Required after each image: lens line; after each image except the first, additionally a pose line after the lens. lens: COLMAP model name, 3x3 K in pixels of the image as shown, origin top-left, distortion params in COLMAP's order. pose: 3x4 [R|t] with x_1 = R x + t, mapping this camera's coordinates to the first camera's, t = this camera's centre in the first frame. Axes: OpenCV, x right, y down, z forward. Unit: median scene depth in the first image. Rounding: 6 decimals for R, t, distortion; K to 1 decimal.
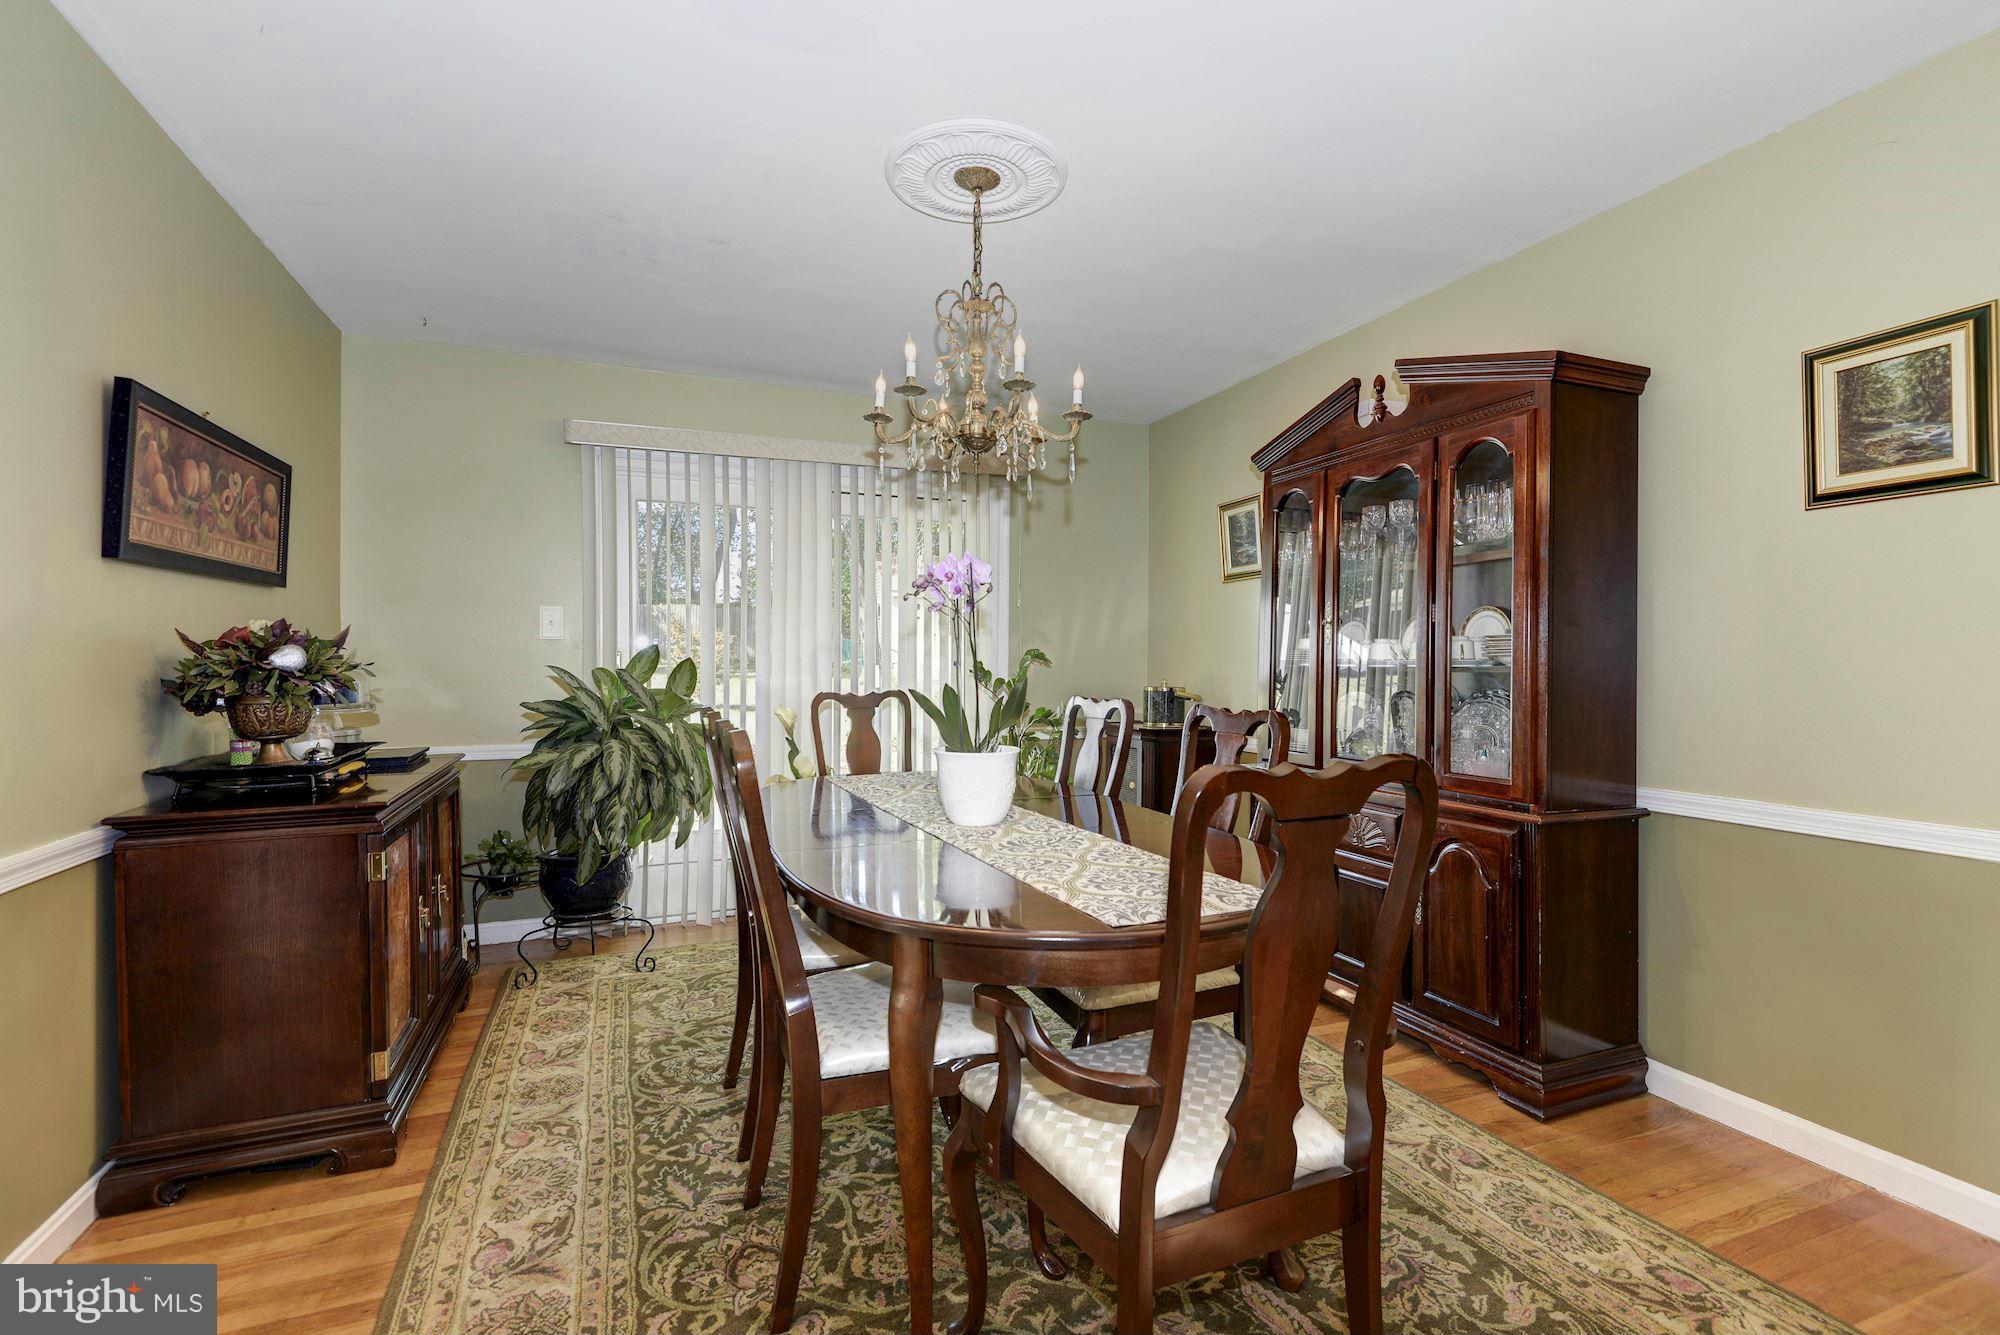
lens RADIAL K [[890.1, 0, 977.4], [0, 890.1, 669.6], [0, 0, 1]] dist [-0.000335, 0.000023]
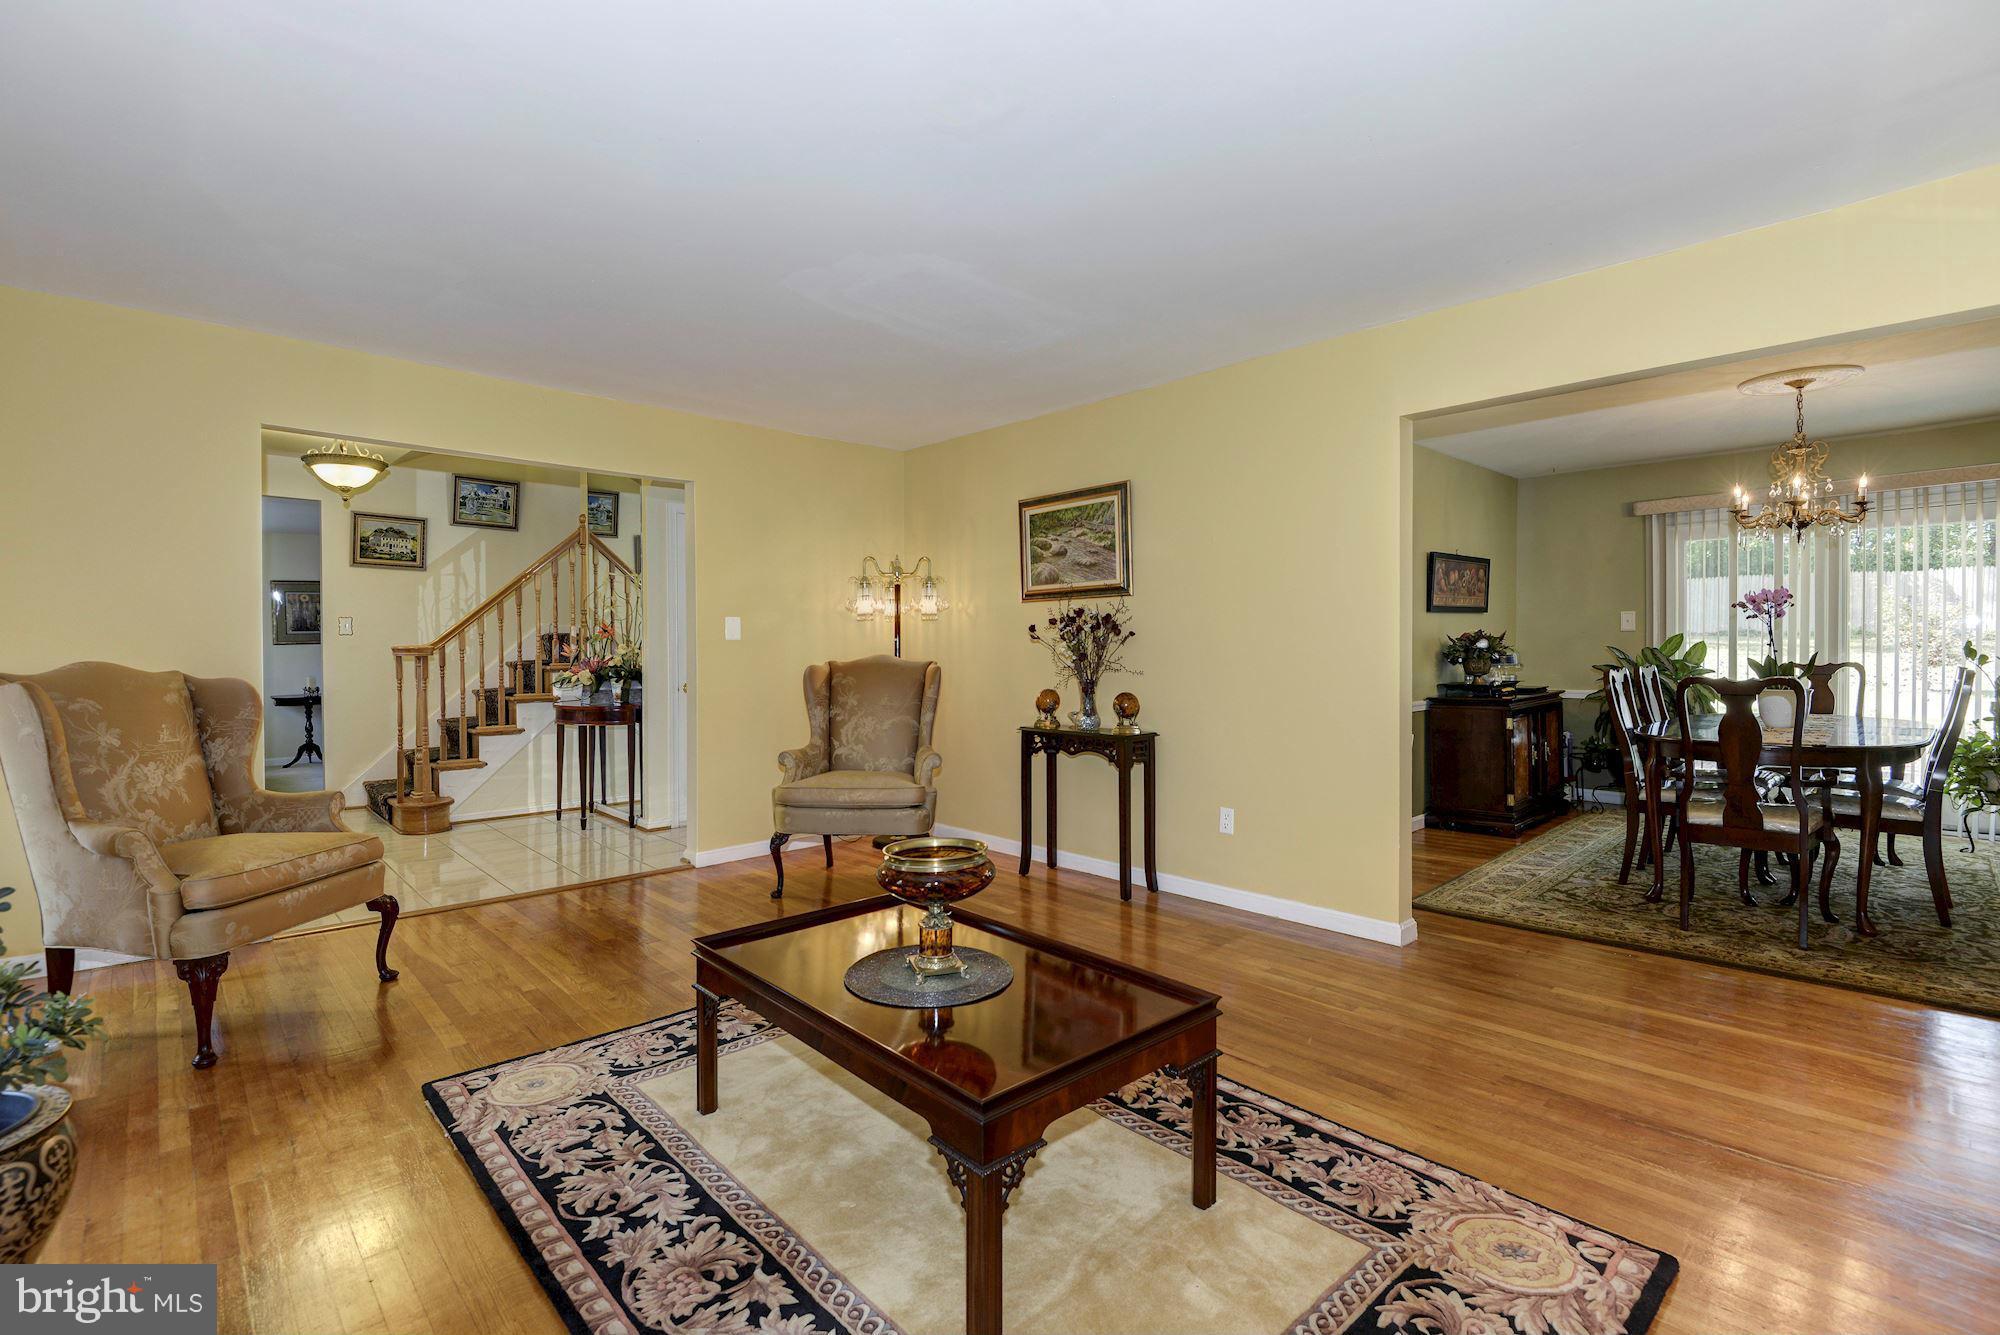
lens RADIAL K [[938.3, 0, 986.7], [0, 938.3, 654.3], [0, 0, 1]] dist [0.017023, -0.019341]
pose [[0.362267, 0.006084, -0.932054, 1.259947], [0.002639, 0.999968, 0.007553, -0.007864], [0.932071, -0.005196, 0.362239, -1.342293]]
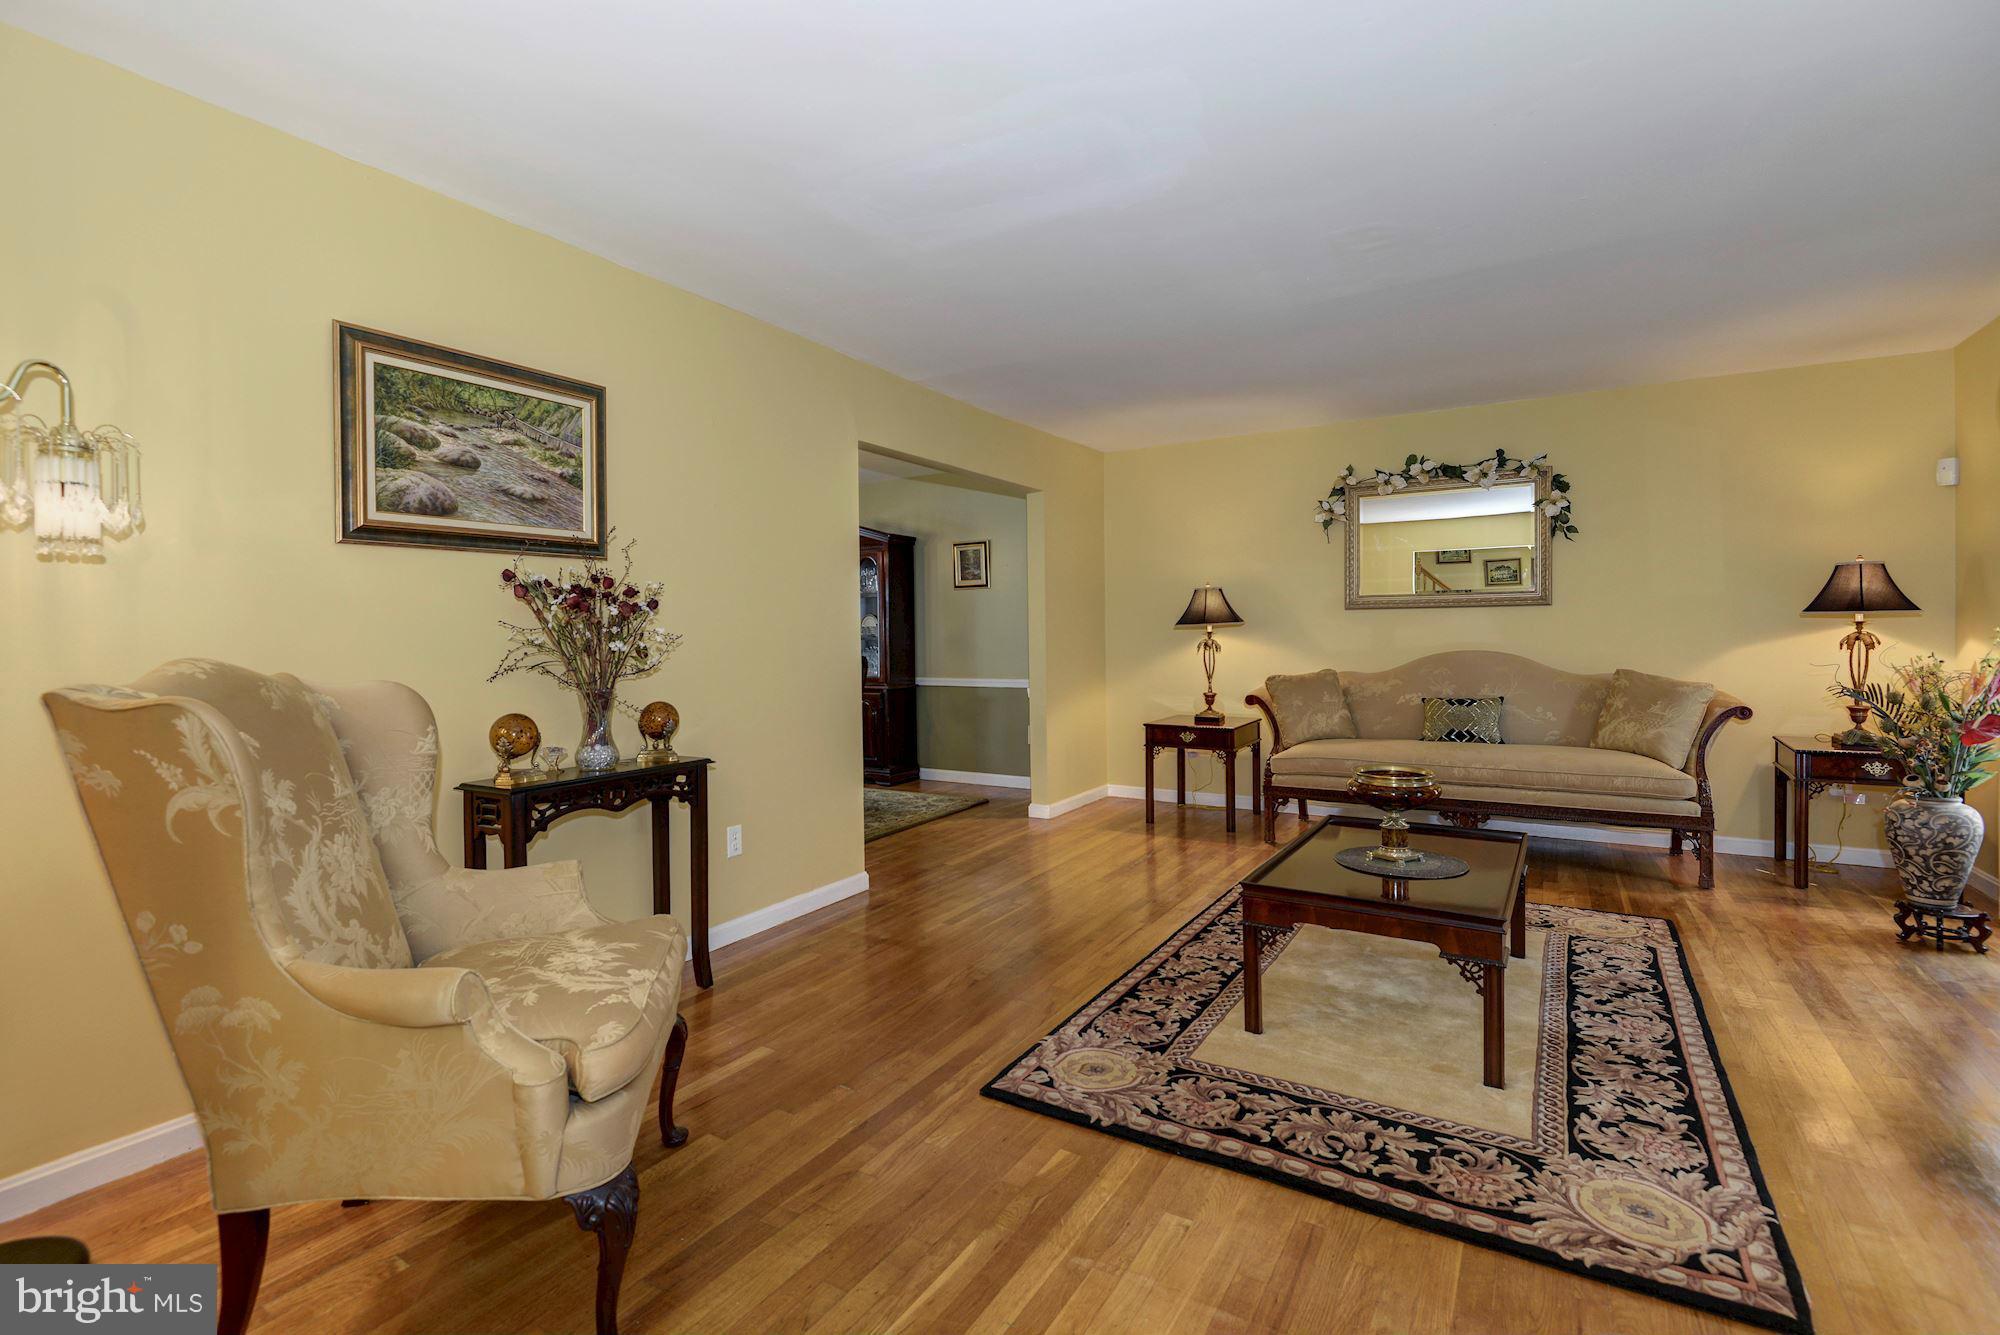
lens RADIAL K [[938.3, 0, 986.7], [0, 938.3, 654.3], [0, 0, 1]] dist [0.017023, -0.019341]
pose [[0.780251, -0.022109, 0.625076, -1.133553], [0.014467, 0.999746, 0.017302, 0.002788], [-0.625300, -0.004457, 0.780372, -1.754801]]
